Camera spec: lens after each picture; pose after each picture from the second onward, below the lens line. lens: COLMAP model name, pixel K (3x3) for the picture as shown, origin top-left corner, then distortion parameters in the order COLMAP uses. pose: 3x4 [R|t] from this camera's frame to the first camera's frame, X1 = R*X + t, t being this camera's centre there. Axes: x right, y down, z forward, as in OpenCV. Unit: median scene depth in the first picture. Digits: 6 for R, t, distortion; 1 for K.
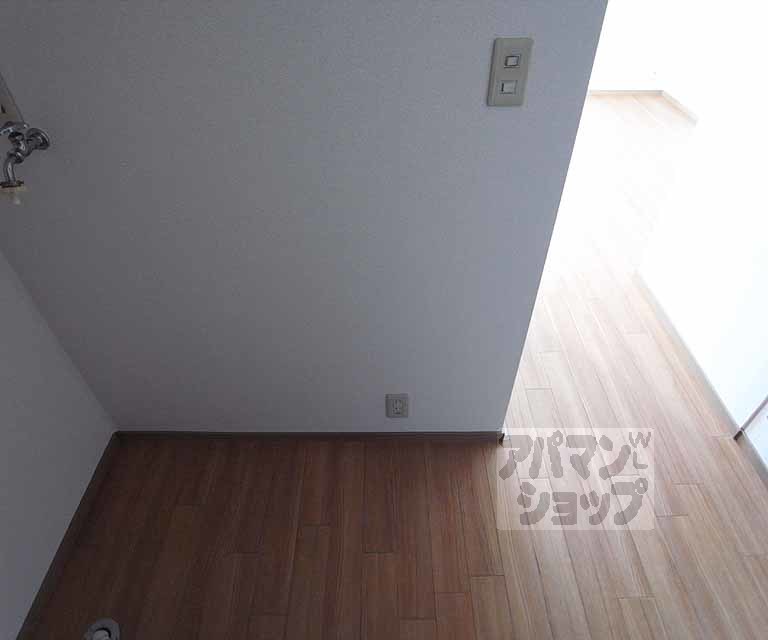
lens RADIAL K [[500.4, 0, 384.0], [0, 500.4, 320.0], [0, 0, 1]] dist [-0.003418, 0.002578]
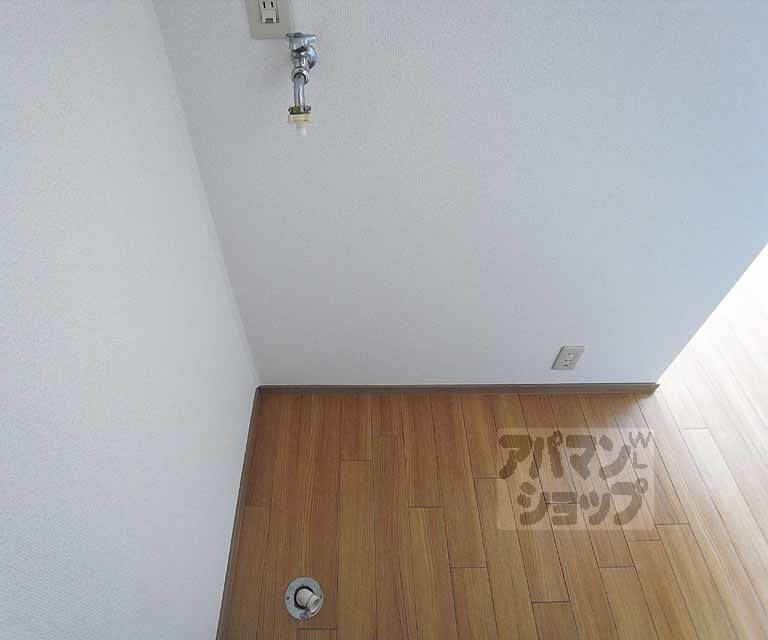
lens RADIAL K [[500.4, 0, 384.0], [0, 500.4, 320.0], [0, 0, 1]] dist [-0.003418, 0.002578]
pose [[0.998224, -0.001082, 0.059564, -0.381271], [-0.005962, 0.993001, 0.117954, -0.013384], [-0.059275, -0.118100, 0.991231, 0.069844]]
